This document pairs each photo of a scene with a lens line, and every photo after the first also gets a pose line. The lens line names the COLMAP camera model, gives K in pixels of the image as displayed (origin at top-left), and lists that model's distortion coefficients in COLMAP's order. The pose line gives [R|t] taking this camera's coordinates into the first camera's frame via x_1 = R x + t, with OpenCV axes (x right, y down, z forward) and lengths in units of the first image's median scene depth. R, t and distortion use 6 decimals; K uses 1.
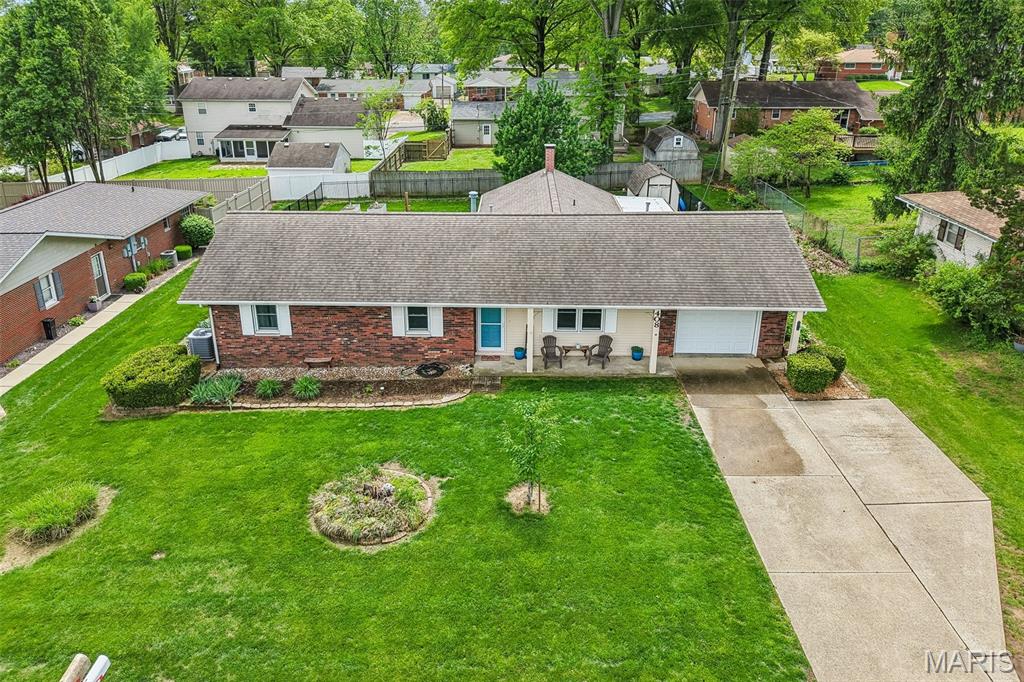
lens RADIAL K [[710.5, 0, 514.6], [0, 710.5, 269.0], [0, 0, 1]] dist [-0.001300, -0.036456]
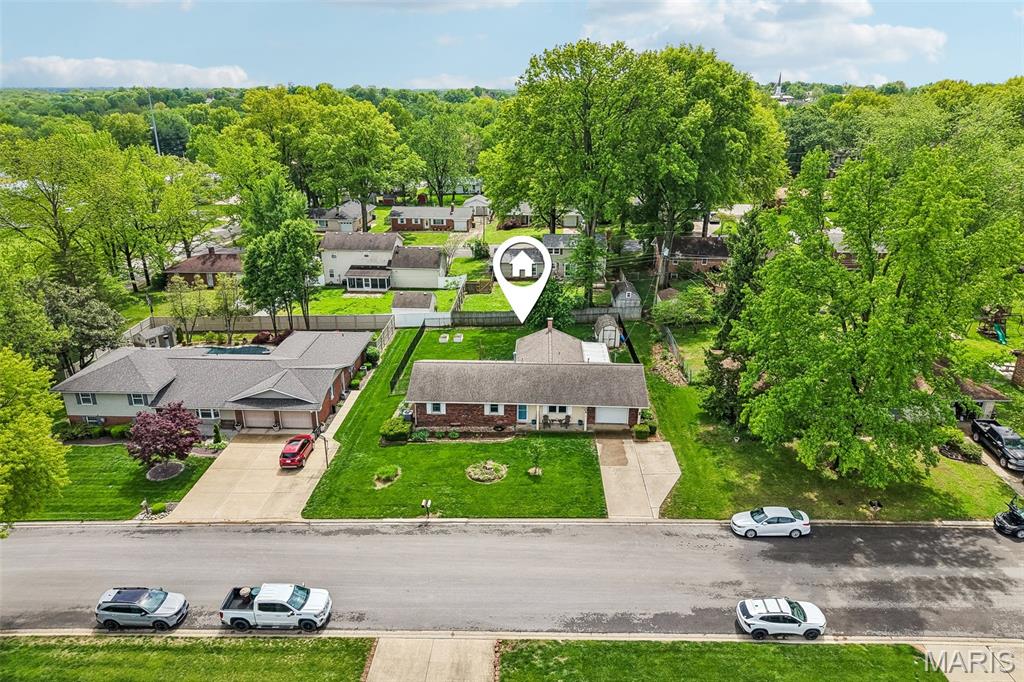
lens RADIAL K [[682.0, 0, 512.0], [0, 682.0, 341.0], [0, 0, 1]] dist [0.025192, -0.028779]
pose [[0.999374, 0.008657, -0.034309, 0.010935], [-0.007669, 0.999555, 0.028812, -0.246788], [0.034543, -0.028531, 0.998996, -1.466888]]
